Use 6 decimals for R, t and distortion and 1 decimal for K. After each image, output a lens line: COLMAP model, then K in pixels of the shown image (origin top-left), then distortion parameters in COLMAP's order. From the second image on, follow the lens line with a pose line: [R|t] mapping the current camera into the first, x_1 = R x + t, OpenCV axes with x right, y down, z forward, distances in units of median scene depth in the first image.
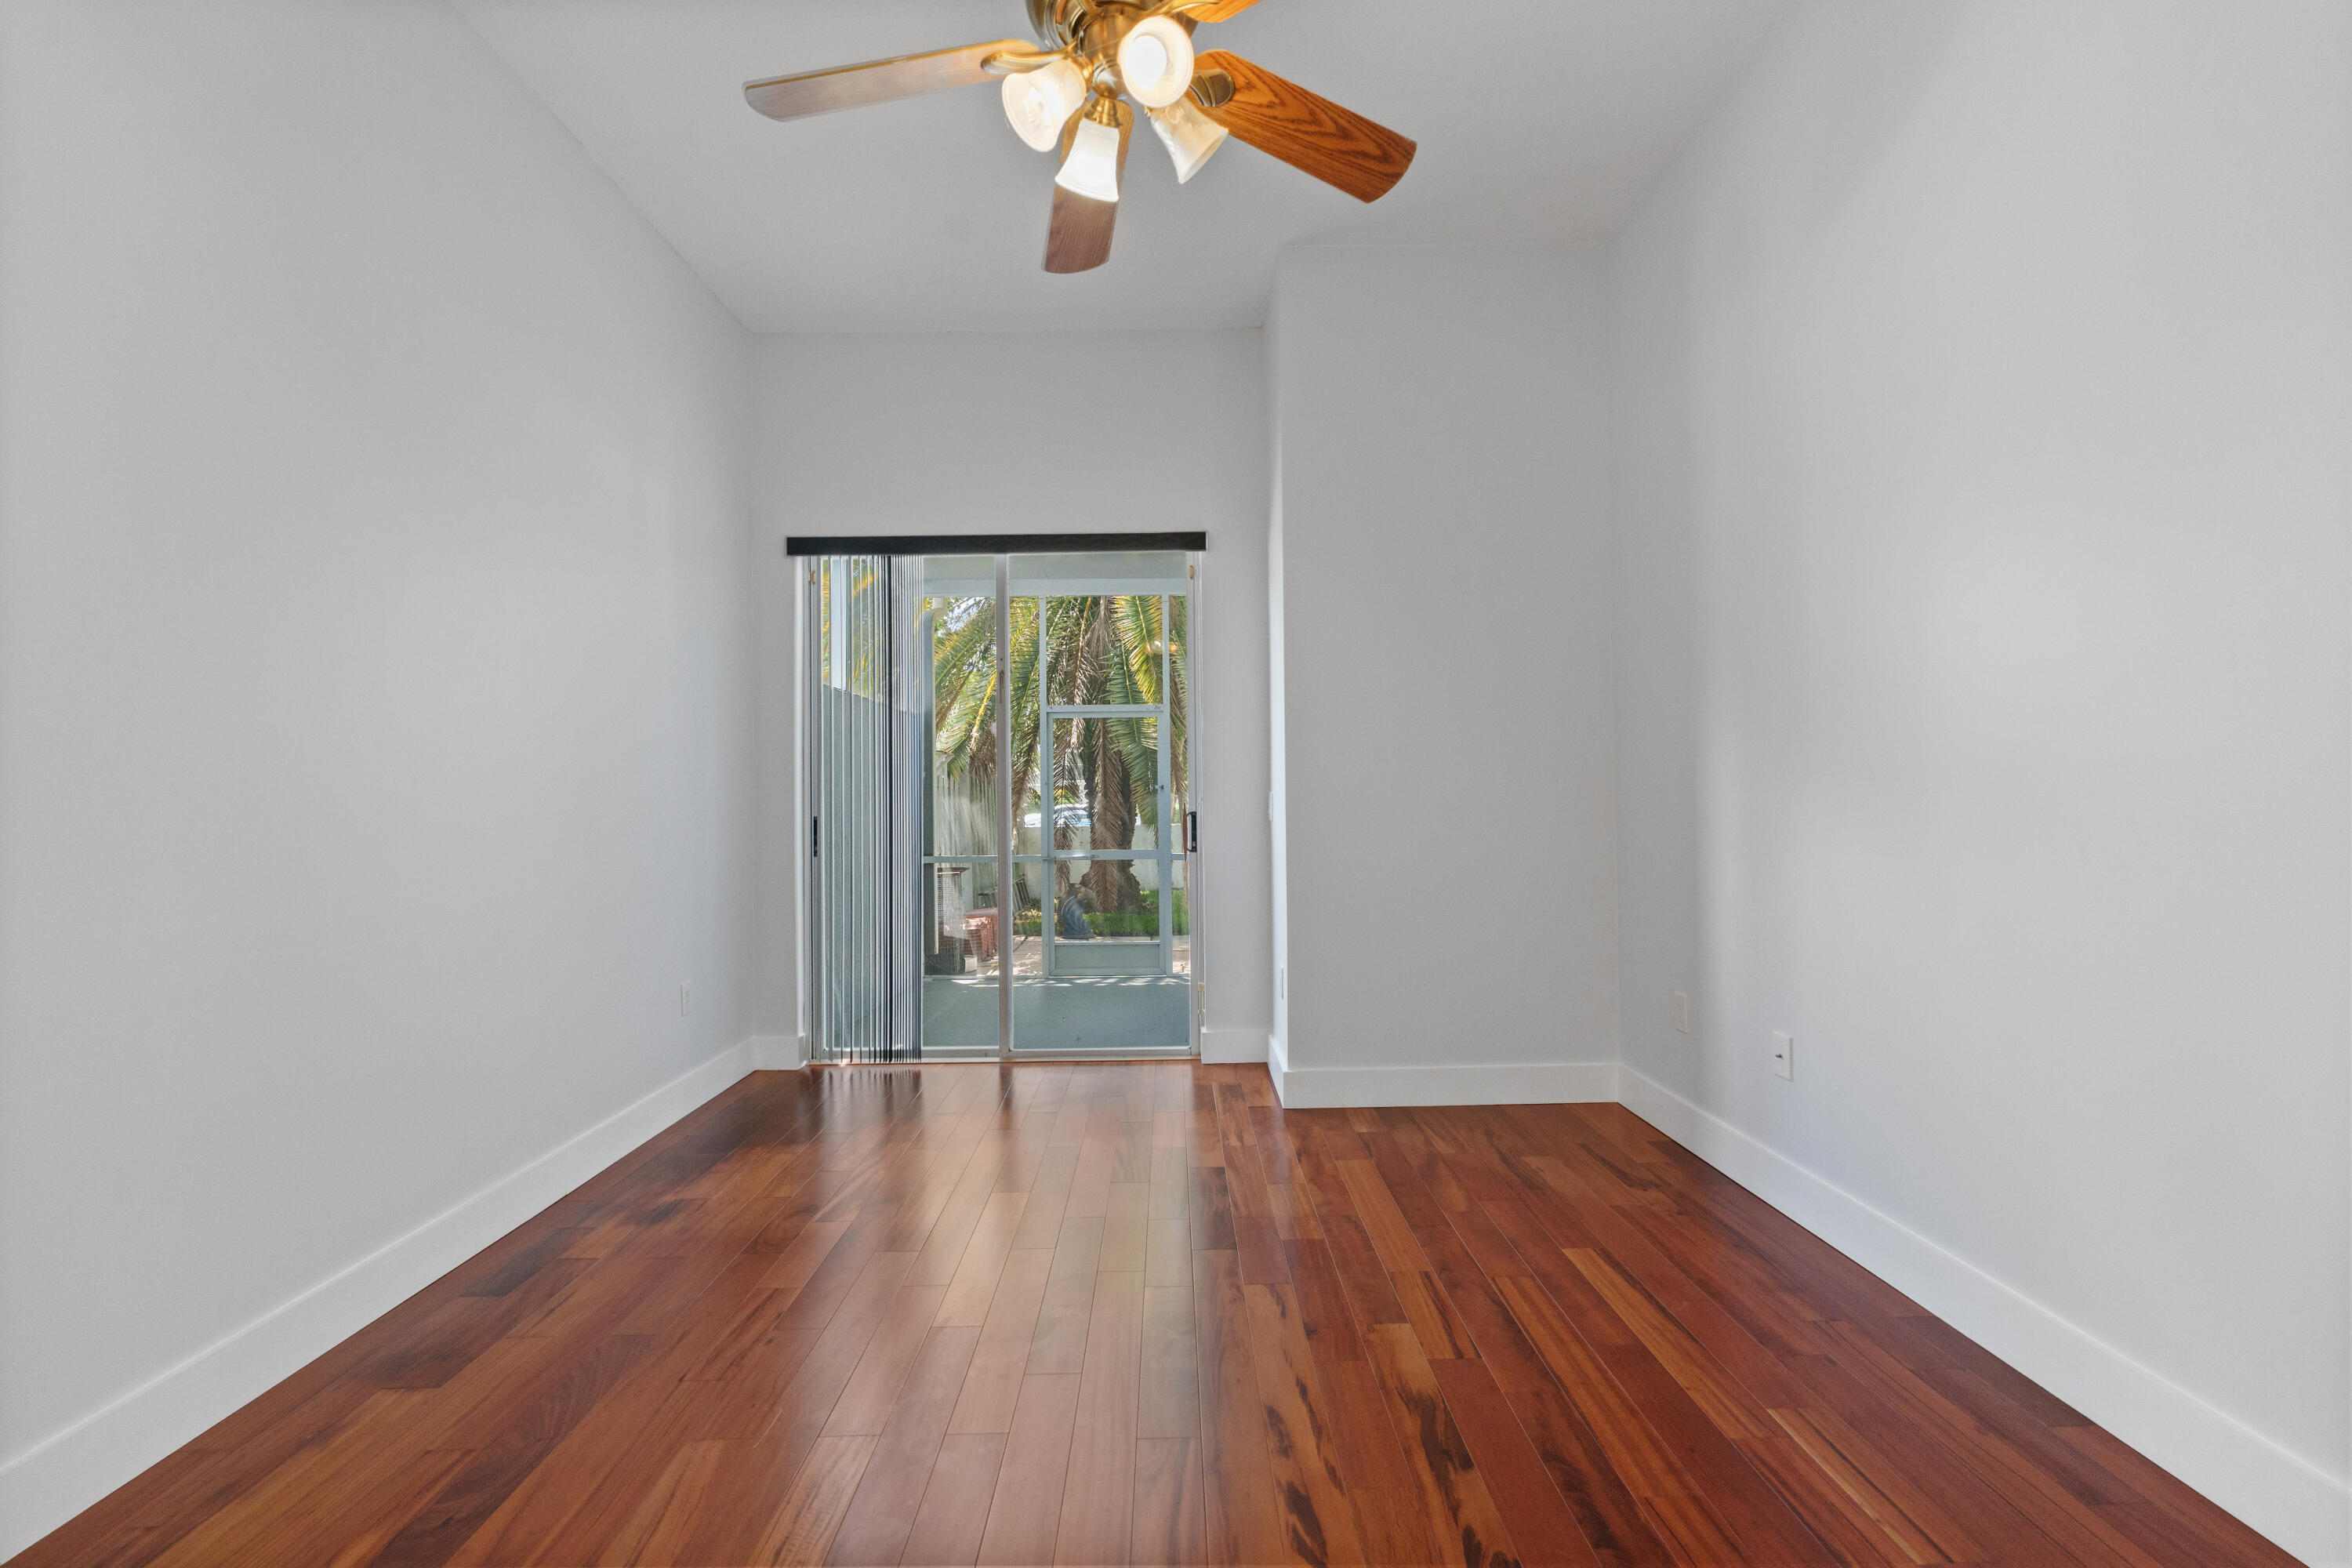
lens RADIAL K [[1032.6, 0, 1185.0], [0, 1032.6, 783.2], [0, 0, 1]] dist [-0.003784, 0.001806]
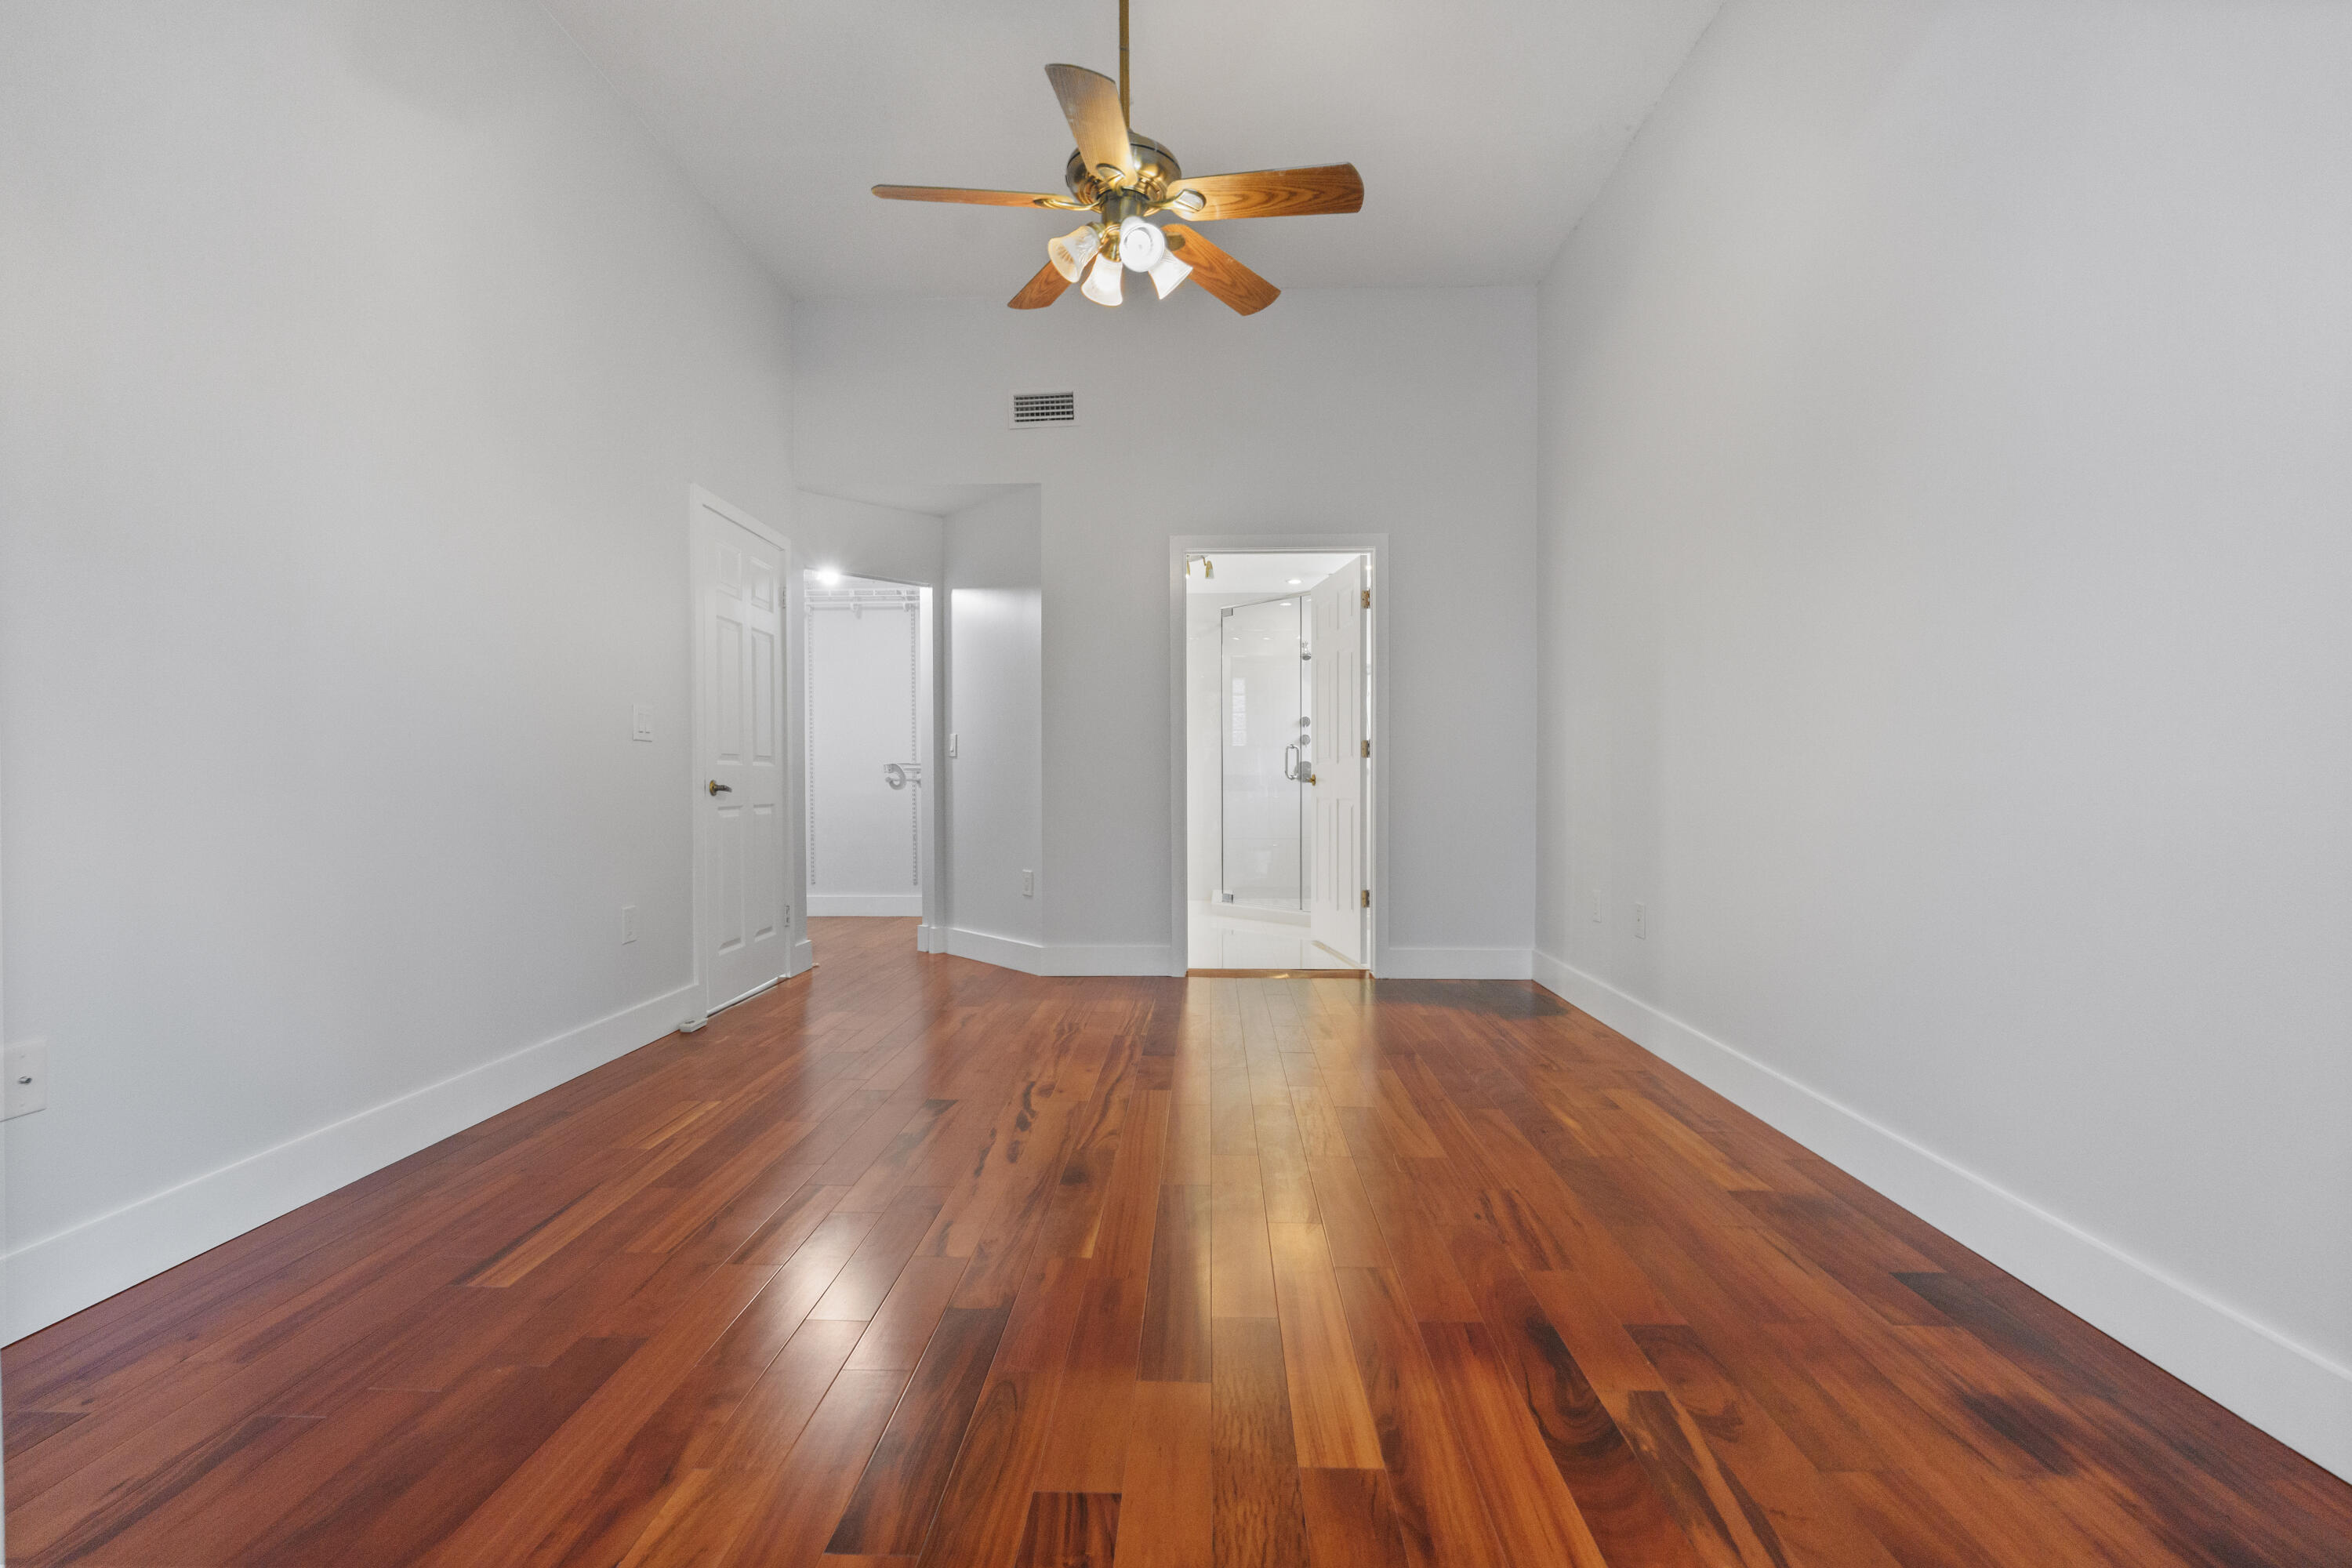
lens RADIAL K [[1032.6, 0, 1171.9], [0, 1032.6, 785.3], [0, 0, 1]] dist [-0.003784, 0.001806]
pose [[-0.998602, 0.010523, 0.051800, -0.123305], [0.009884, 0.999872, -0.012581, 0.102623], [-0.051925, -0.012051, -0.998578, 1.505552]]
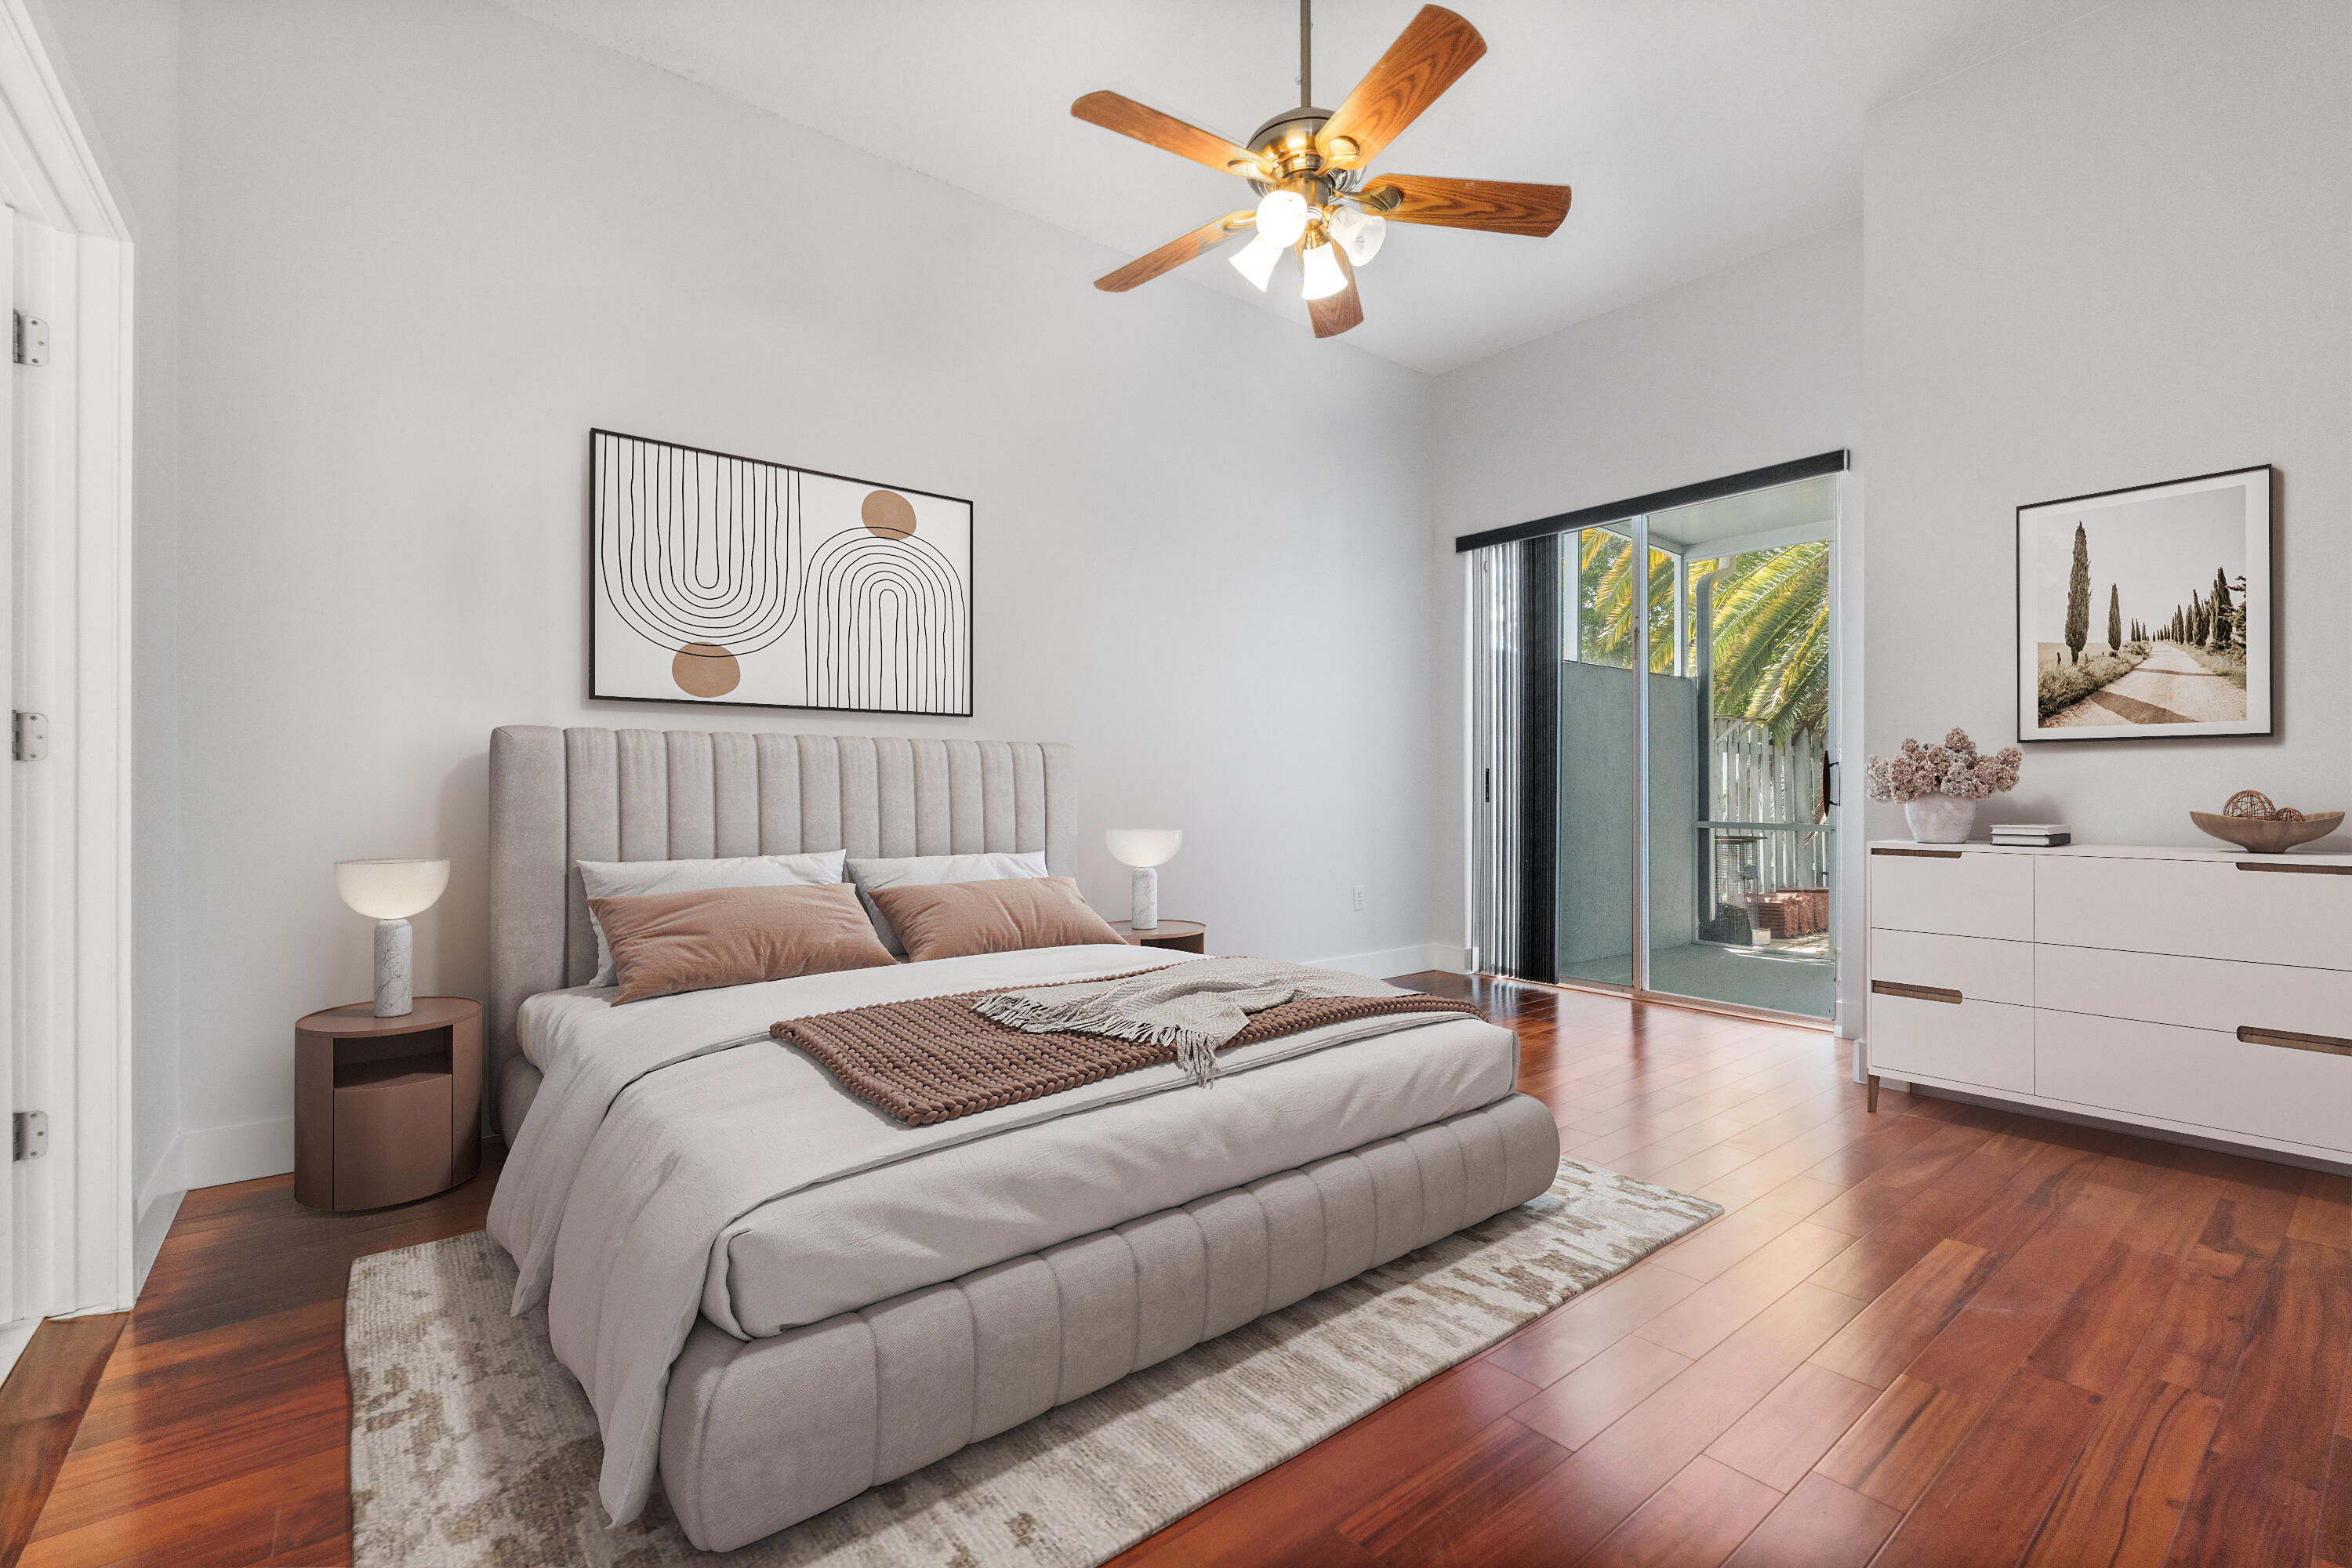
lens RADIAL K [[1032.6, 0, 1171.4], [0, 1032.6, 785.1], [0, 0, 1]] dist [-0.003784, 0.001806]
pose [[0.614766, 0.011899, -0.788620, 0.570610], [0.001703, 0.999864, 0.016414, 0.050693], [0.788708, -0.011433, 0.614662, -0.033672]]
